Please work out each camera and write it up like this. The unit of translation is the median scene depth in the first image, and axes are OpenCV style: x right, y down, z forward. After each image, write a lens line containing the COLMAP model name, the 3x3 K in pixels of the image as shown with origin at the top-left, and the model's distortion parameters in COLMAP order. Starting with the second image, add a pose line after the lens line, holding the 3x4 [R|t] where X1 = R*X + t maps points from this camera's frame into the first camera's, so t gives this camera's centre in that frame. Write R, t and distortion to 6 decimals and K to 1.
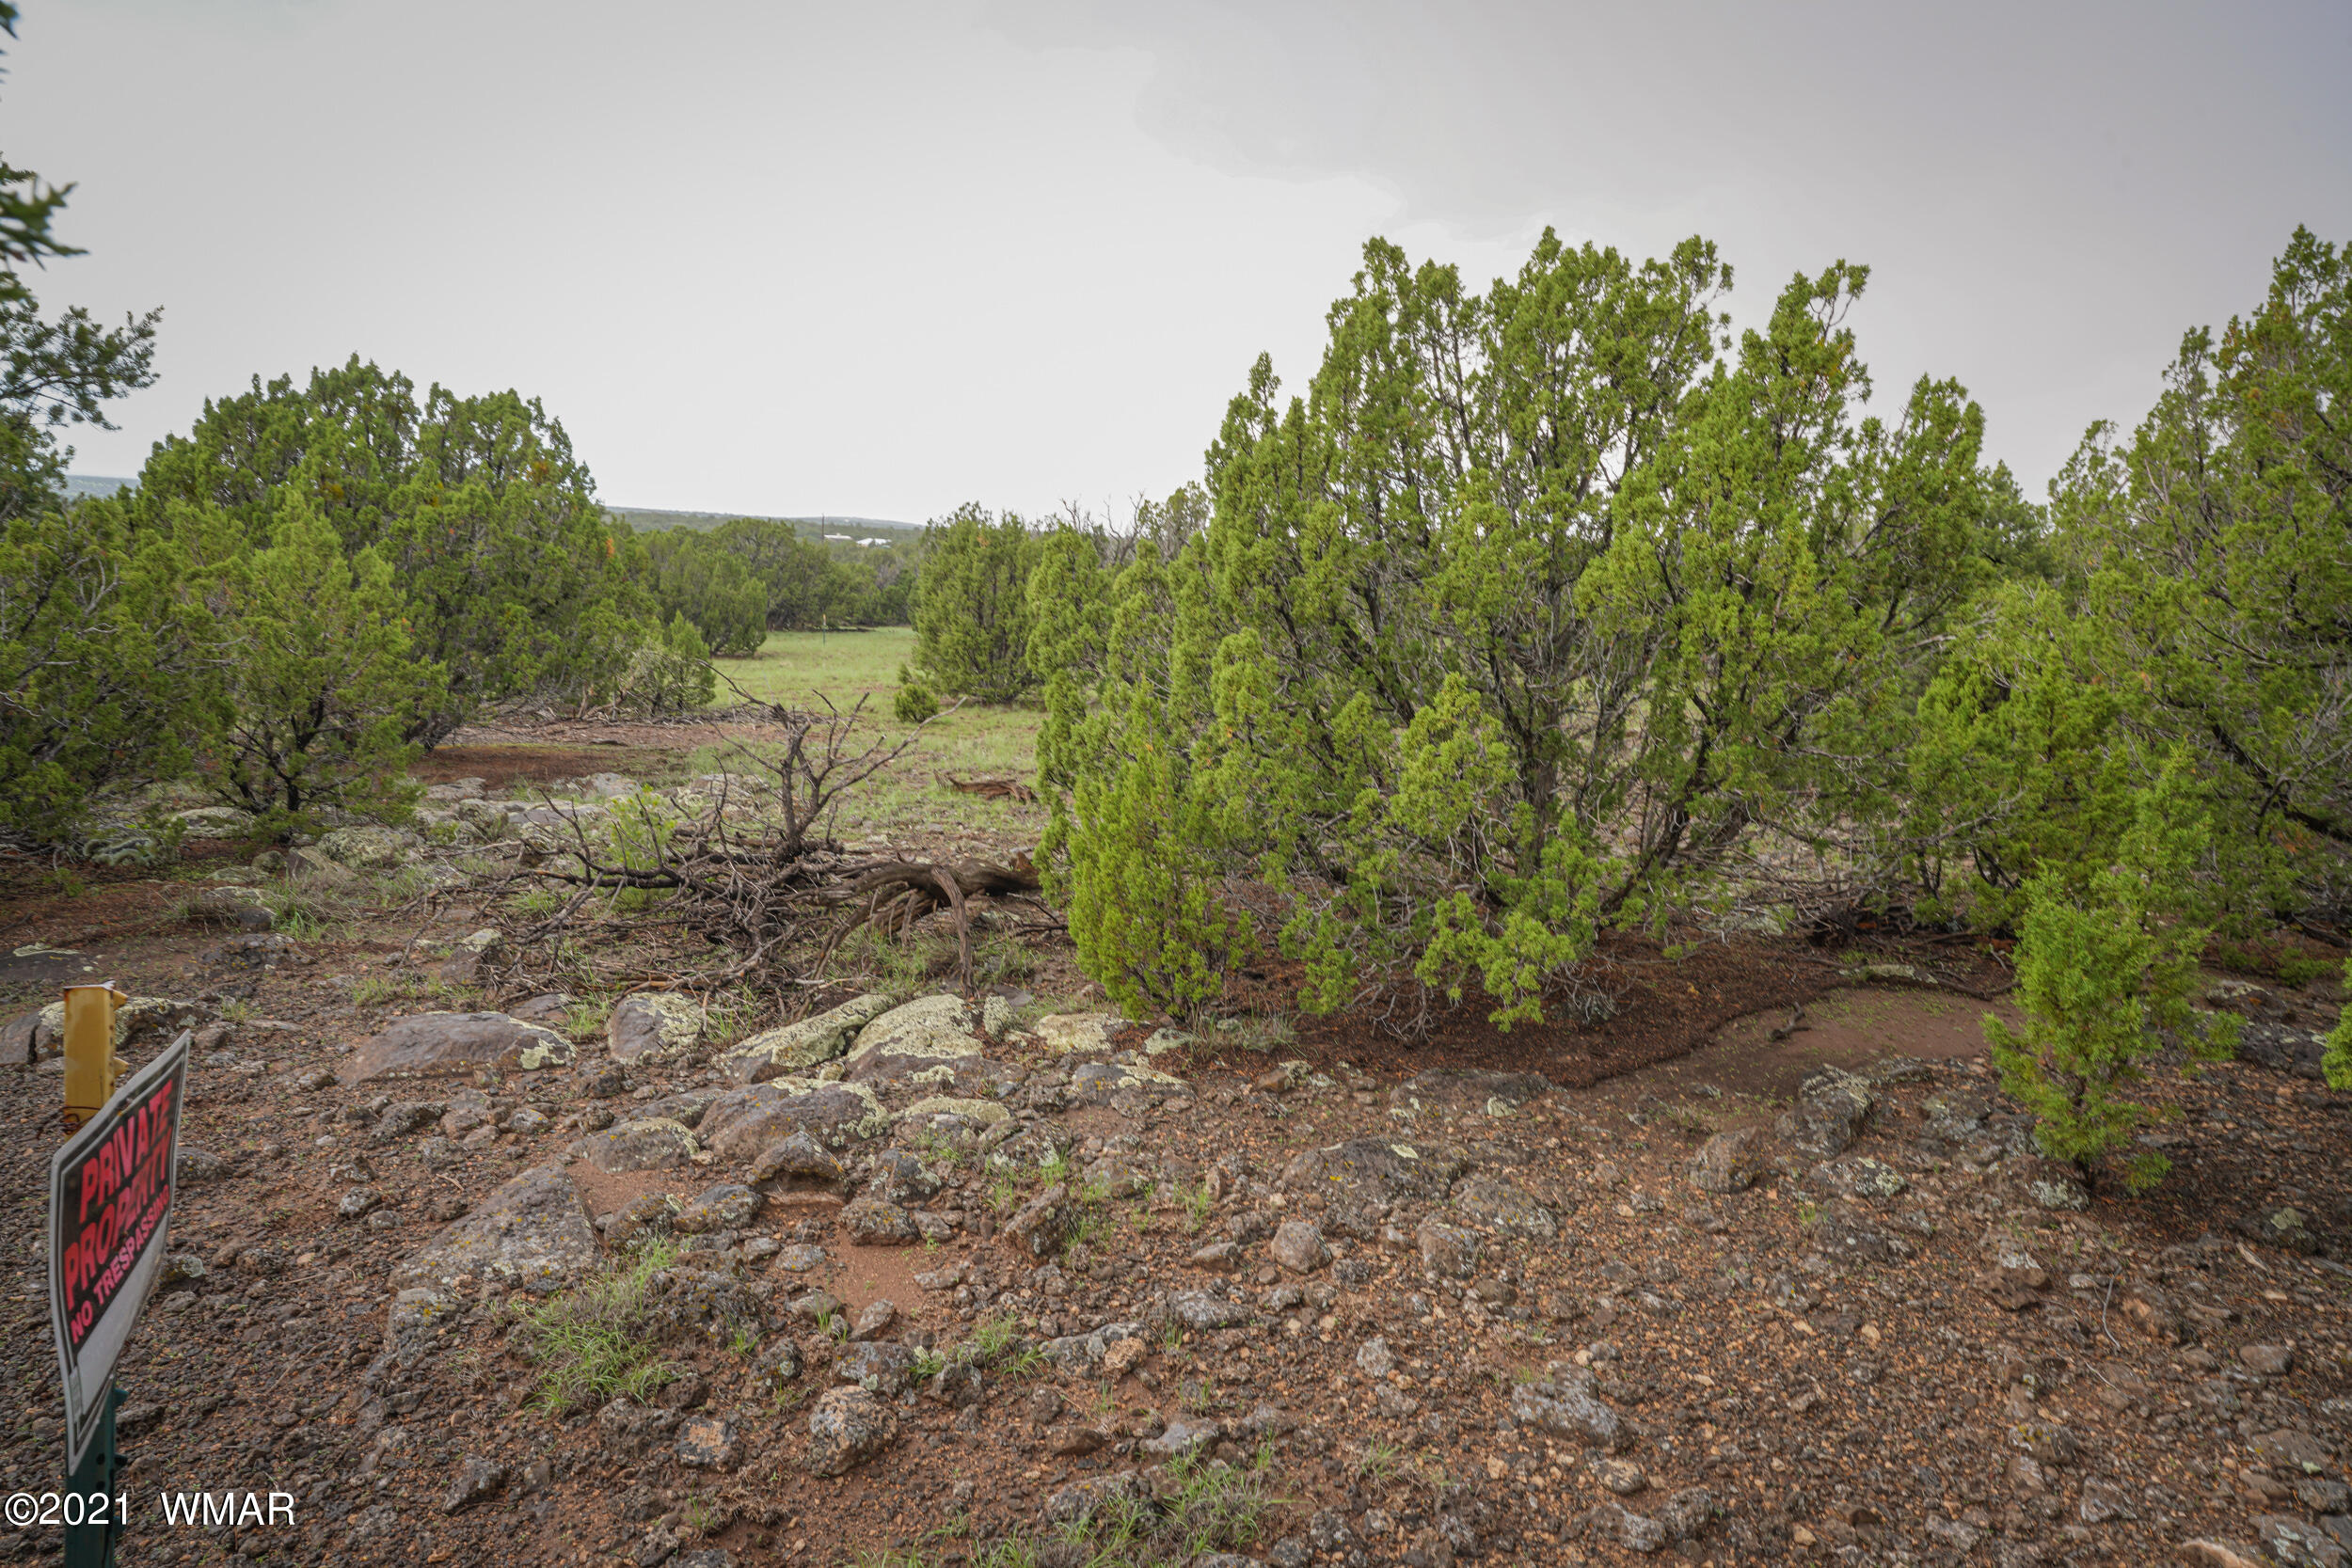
lens RADIAL K [[1283.7, 0, 1179.4], [0, 1283.7, 795.8], [0, 0, 1]] dist [-0.050368, 0.034162]
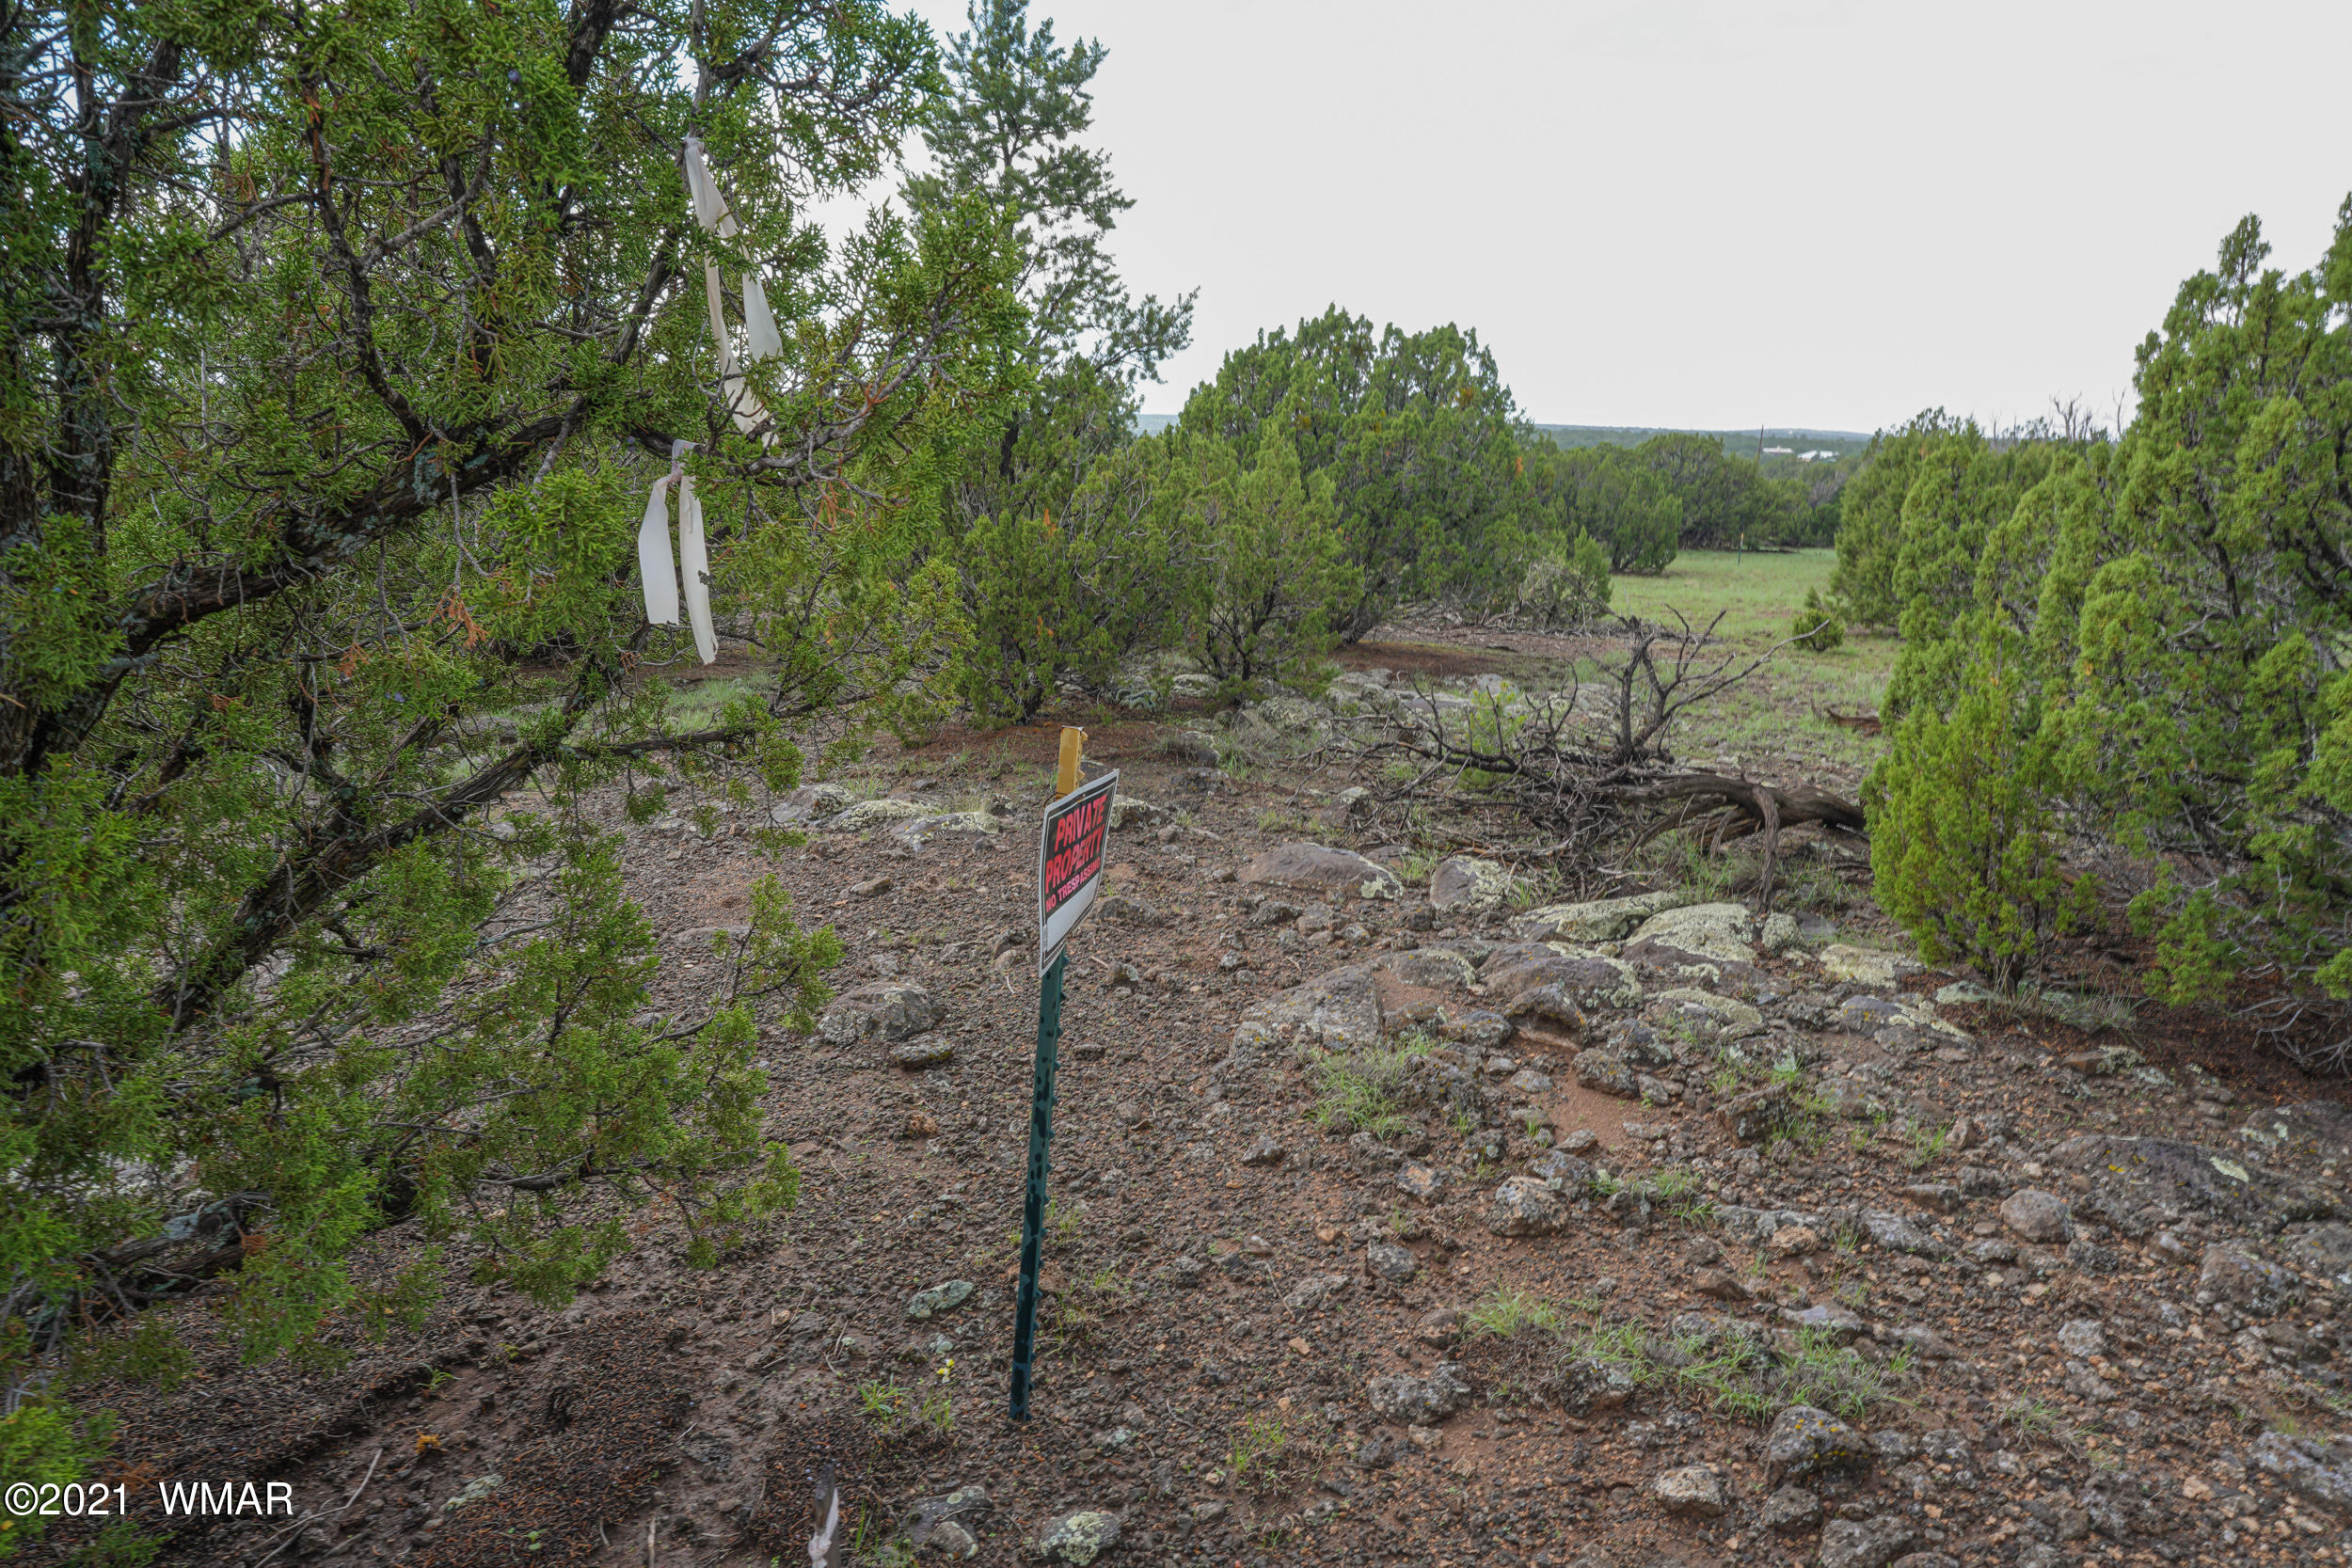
lens RADIAL K [[1283.7, 0, 1168.1], [0, 1283.7, 784.5], [0, 0, 1]] dist [-0.050368, 0.034162]
pose [[0.770104, 0.133510, -0.623791, 0.098898], [-0.099096, 0.991020, 0.089769, 0.014339], [0.630175, -0.007316, 0.776419, -0.084032]]
